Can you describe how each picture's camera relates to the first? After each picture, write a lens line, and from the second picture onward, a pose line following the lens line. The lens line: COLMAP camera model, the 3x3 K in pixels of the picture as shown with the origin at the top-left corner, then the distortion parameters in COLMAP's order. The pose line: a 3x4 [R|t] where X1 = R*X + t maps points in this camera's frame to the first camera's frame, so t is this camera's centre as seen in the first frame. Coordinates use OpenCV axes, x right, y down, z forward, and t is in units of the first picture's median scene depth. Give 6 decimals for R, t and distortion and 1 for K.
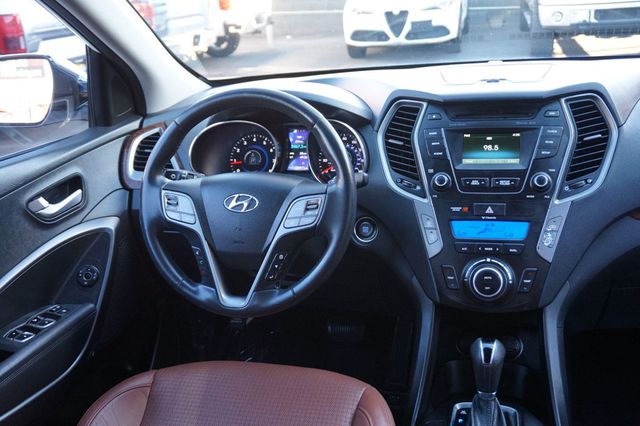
lens RADIAL K [[632.6, 0, 319.5], [0, 632.6, 221.0], [0, 0, 1]] dist [-0.006998, 0.000000]
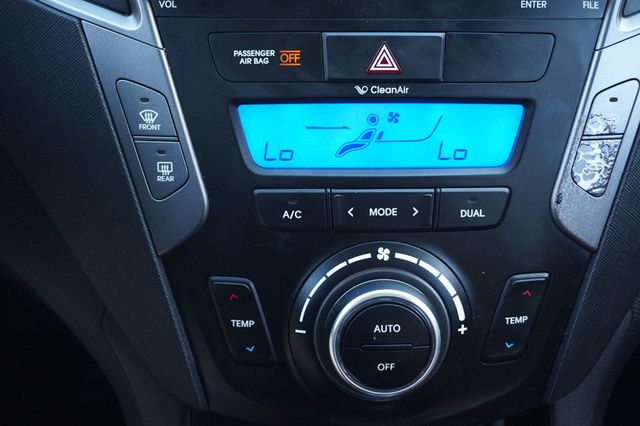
lens RADIAL K [[747.3, 0, 321.7], [0, 747.3, 210.9], [0, 0, 1]] dist [0.008712, 0.000000]
pose [[0.946615, -0.073869, 0.313788, 0.142176], [0.016845, 0.983397, 0.180686, -0.011705], [-0.321925, -0.165755, 0.932143, 0.697205]]
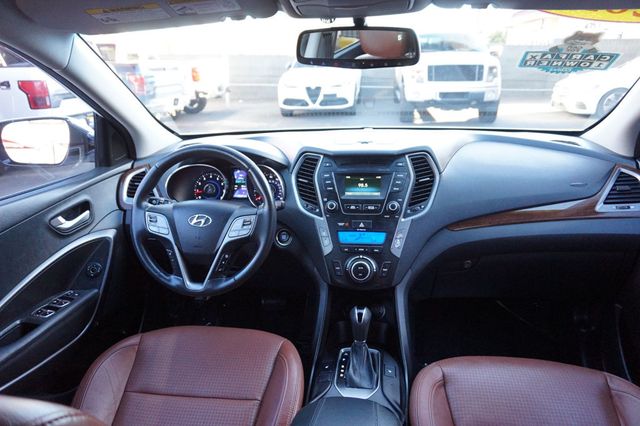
lens RADIAL K [[431.6, 0, 318.5], [0, 431.6, 219.9], [0, 0, 1]] dist [-0.035184, 0.019948]
pose [[0.991988, -0.000446, 0.126327, 0.025297], [0.002208, 0.999902, -0.013812, -0.014705], [-0.126309, 0.013980, 0.991892, -0.050819]]
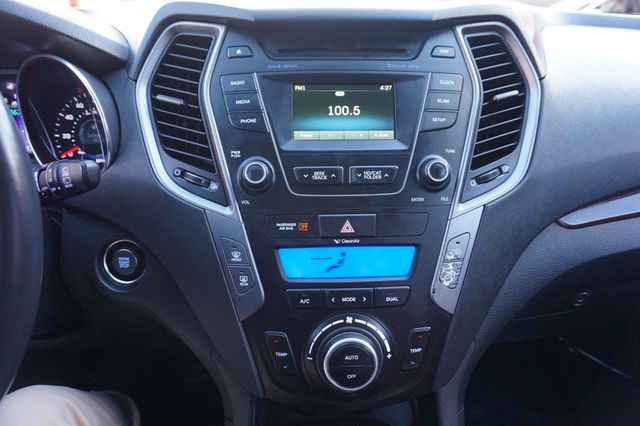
lens RADIAL K [[431.6, 0, 319.7], [0, 431.6, 212.8], [0, 0, 1]] dist [-0.035184, 0.019948]
pose [[0.948240, -0.054889, 0.312776, 0.128709], [0.031882, 0.996427, 0.078207, -0.056787], [-0.315951, -0.064187, 0.946602, 0.642478]]
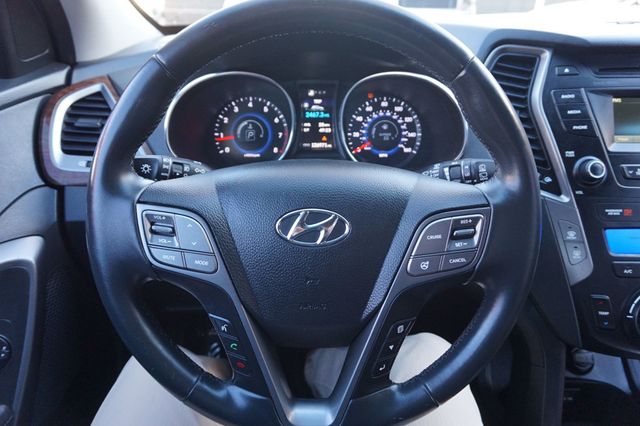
lens RADIAL K [[431.6, 0, 319.0], [0, 431.6, 212.8], [0, 0, 1]] dist [-0.035184, 0.019948]
pose [[0.964576, -0.052473, 0.258534, -0.197775], [0.026053, 0.994175, 0.104581, -0.072239], [-0.262516, -0.094140, 0.960324, 0.642039]]
